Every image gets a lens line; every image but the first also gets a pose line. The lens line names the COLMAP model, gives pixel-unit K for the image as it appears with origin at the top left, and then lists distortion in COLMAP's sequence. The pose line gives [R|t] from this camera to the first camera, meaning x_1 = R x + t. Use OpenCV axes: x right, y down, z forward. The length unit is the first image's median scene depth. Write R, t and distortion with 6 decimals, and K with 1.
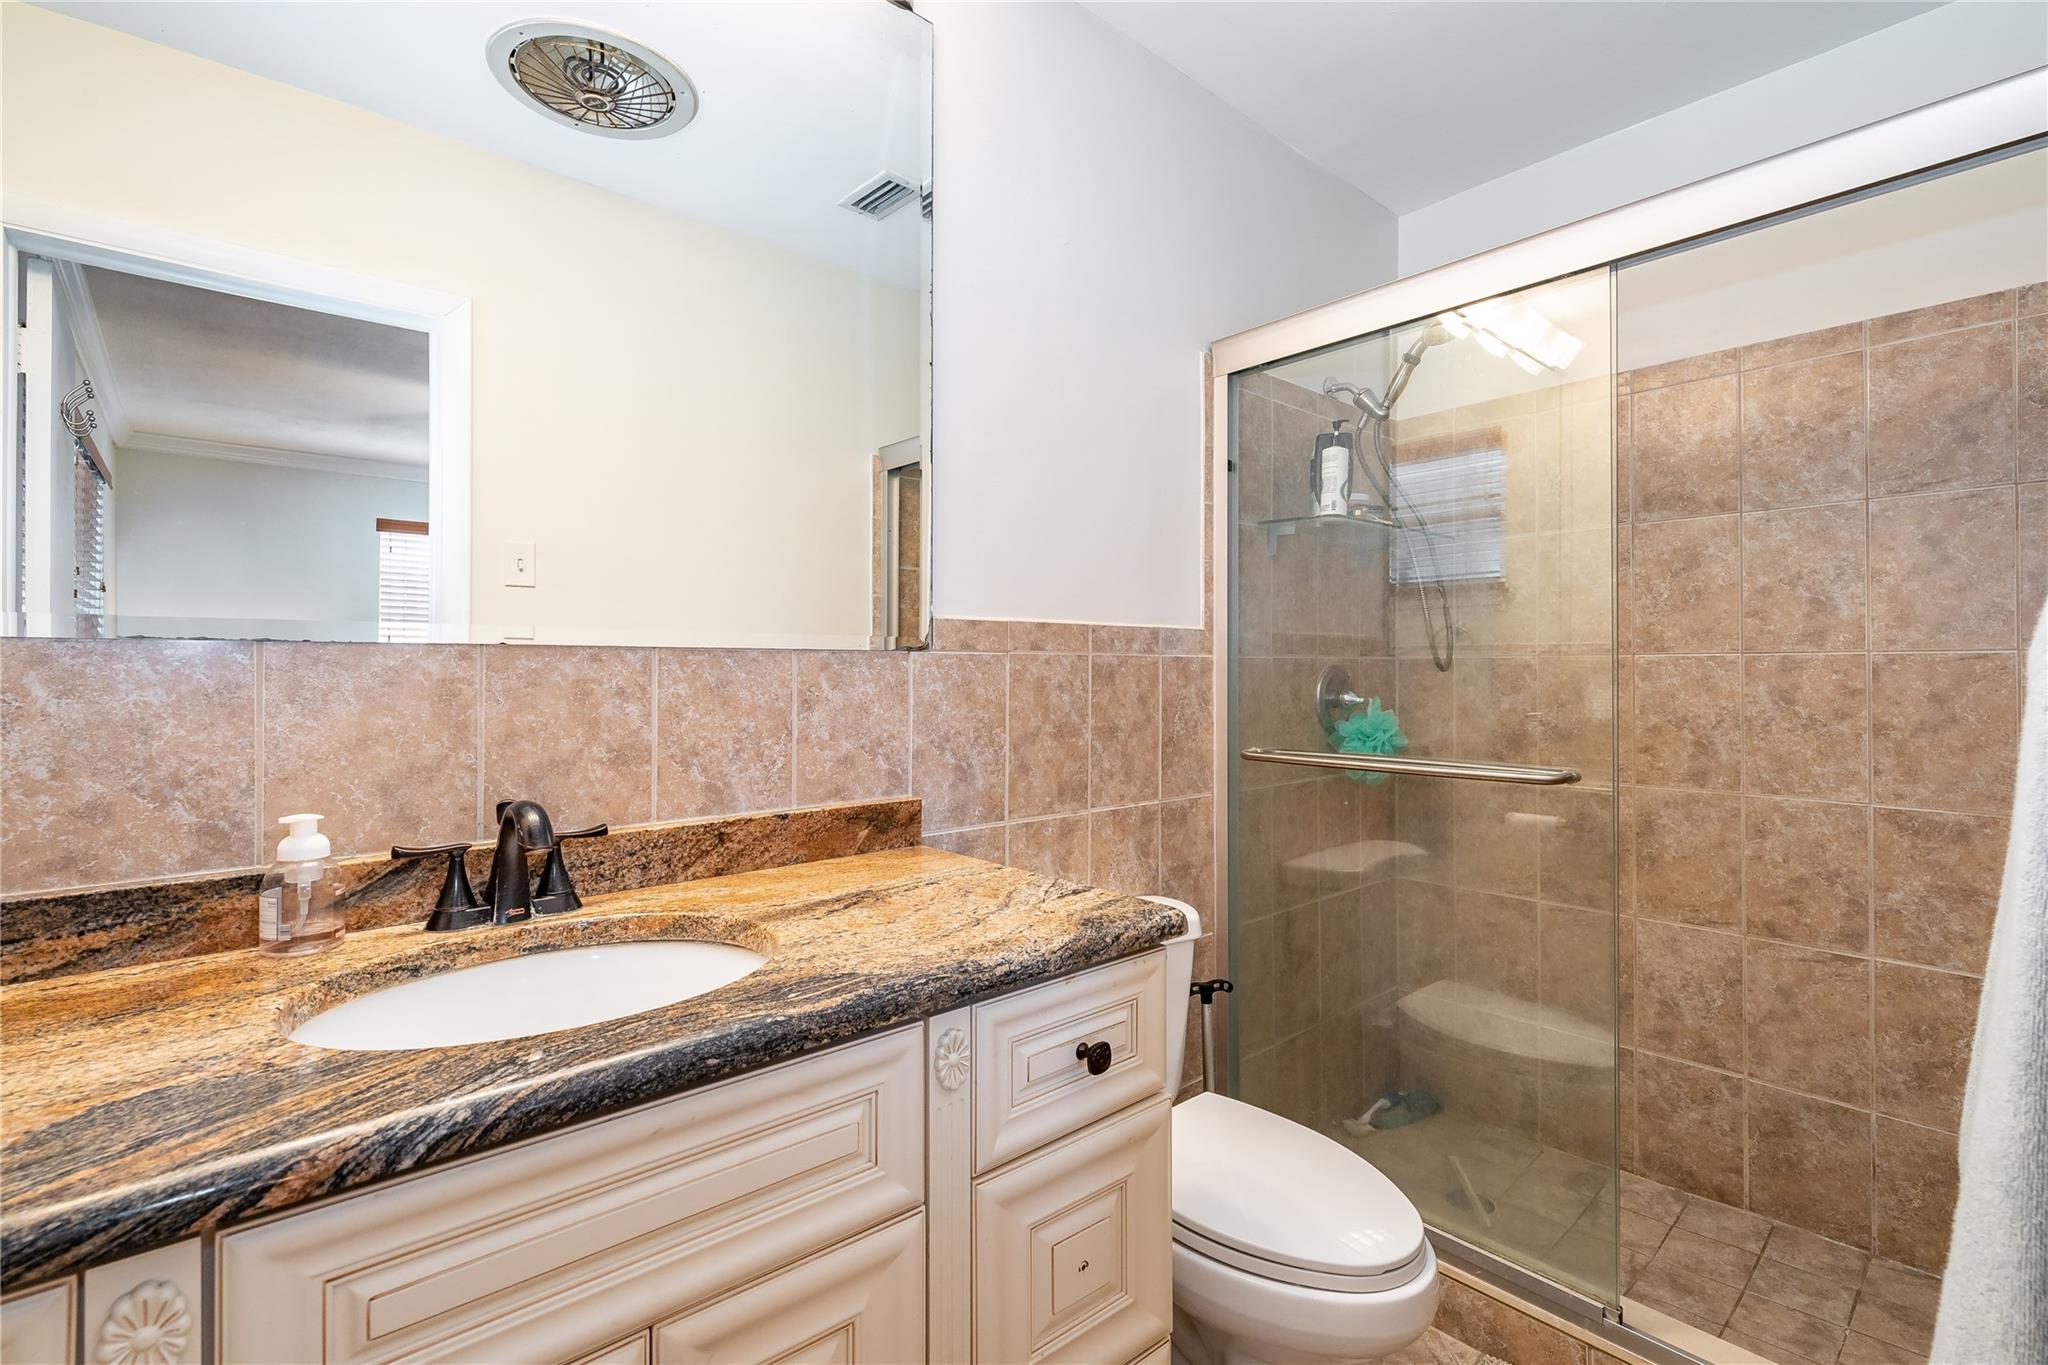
lens RADIAL K [[950.2, 0, 1024.0], [0, 950.2, 682.5], [0, 0, 1]] dist [-0.002474, 0.000037]
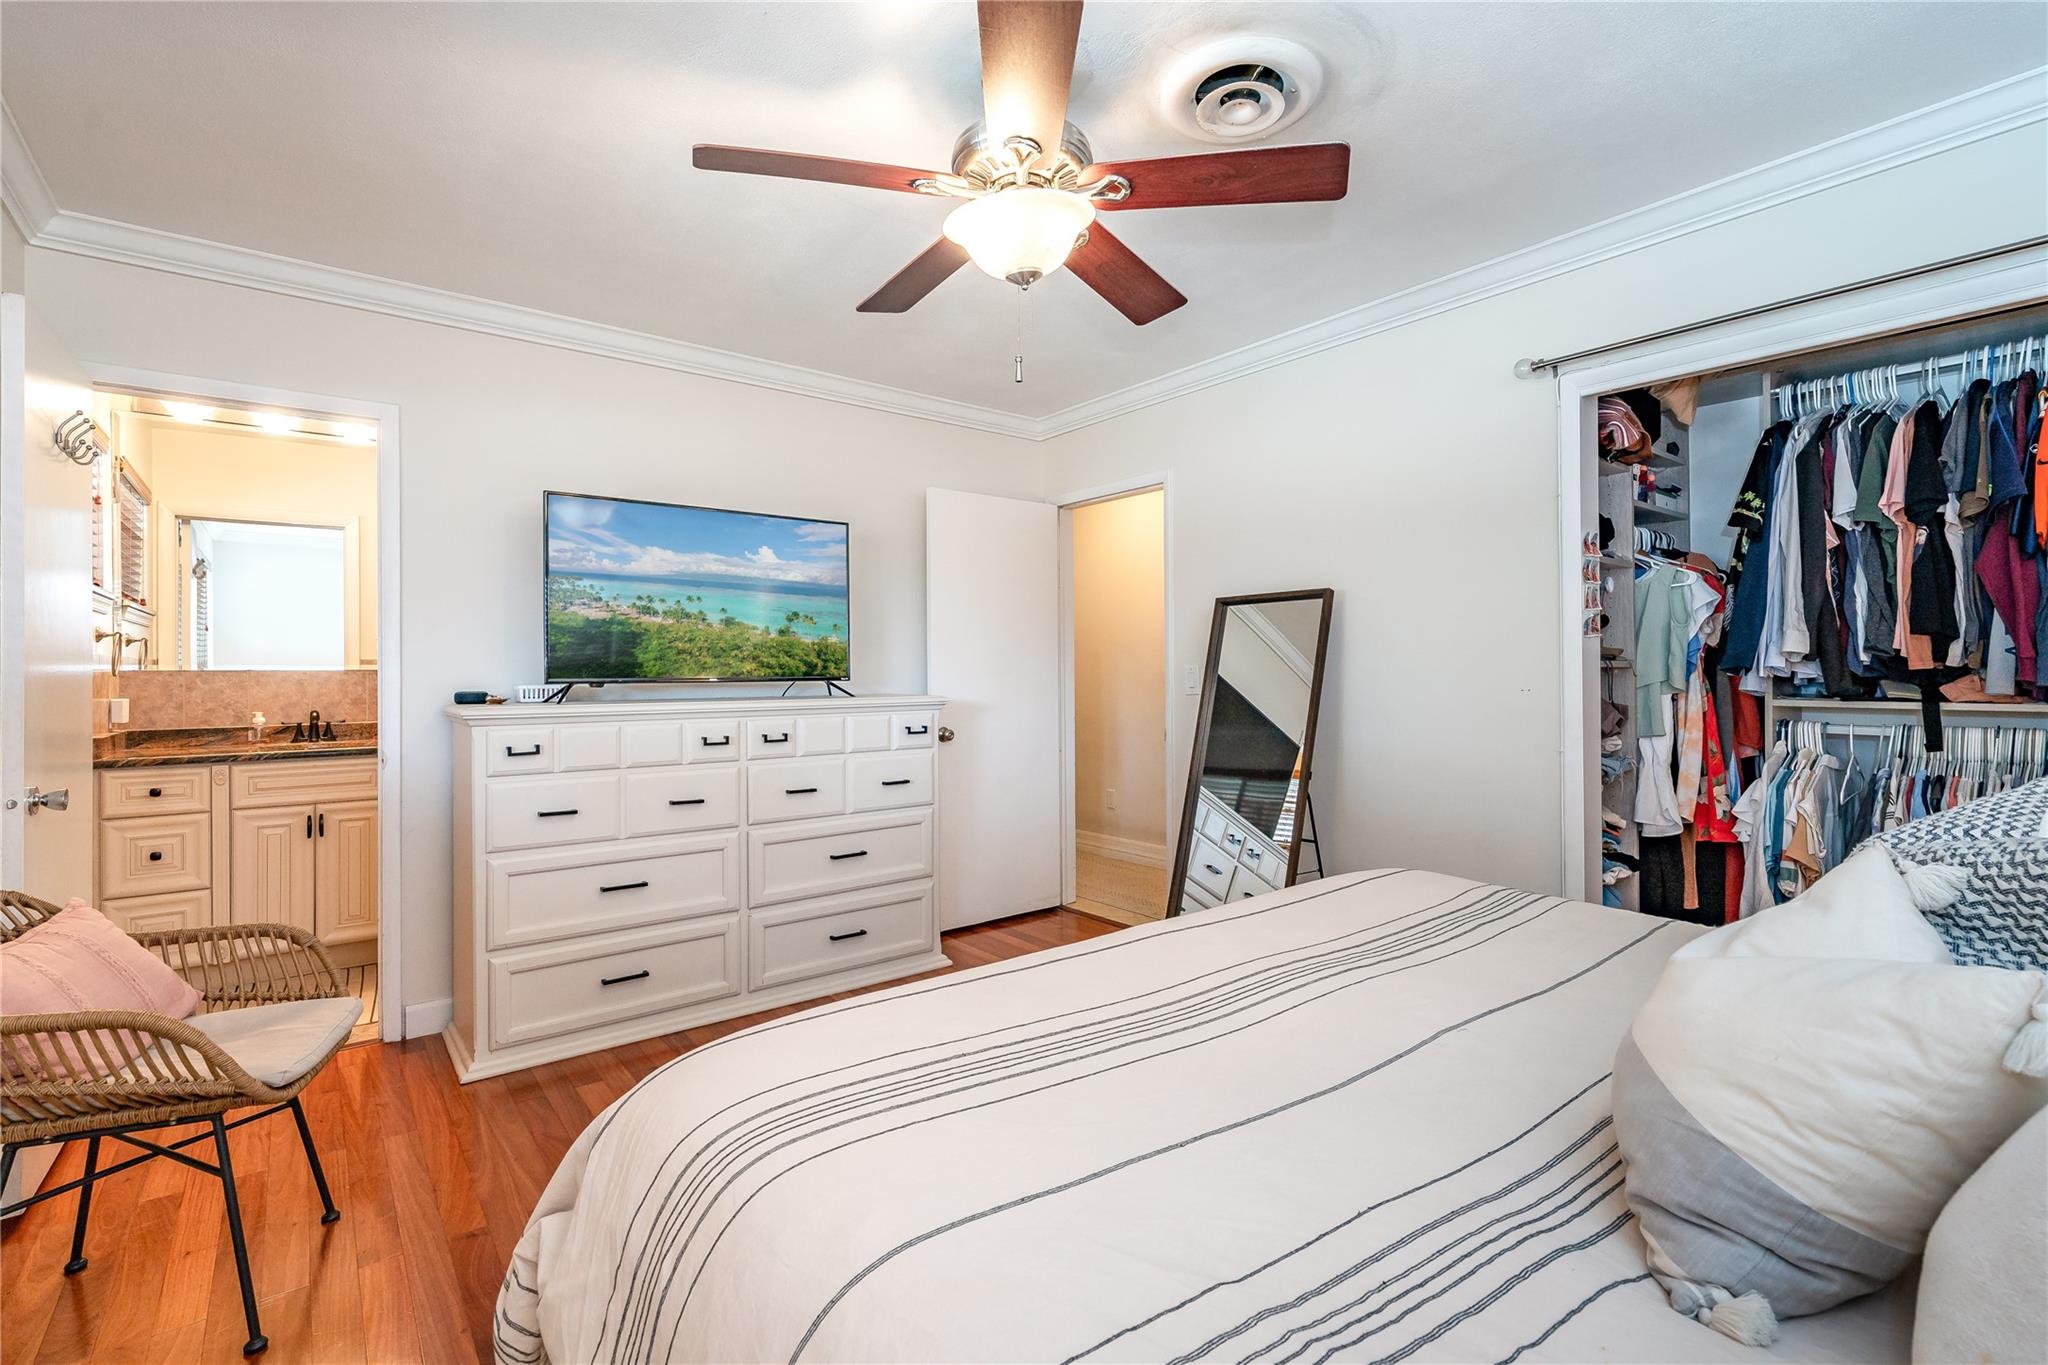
lens RADIAL K [[950.2, 0, 1024.0], [0, 950.2, 682.5], [0, 0, 1]] dist [-0.002474, 0.000037]
pose [[0.998333, -0.006297, -0.057377, 2.817935], [0.006323, 0.999980, 0.000270, 0.028788], [0.057374, -0.000632, 0.998353, -2.947198]]
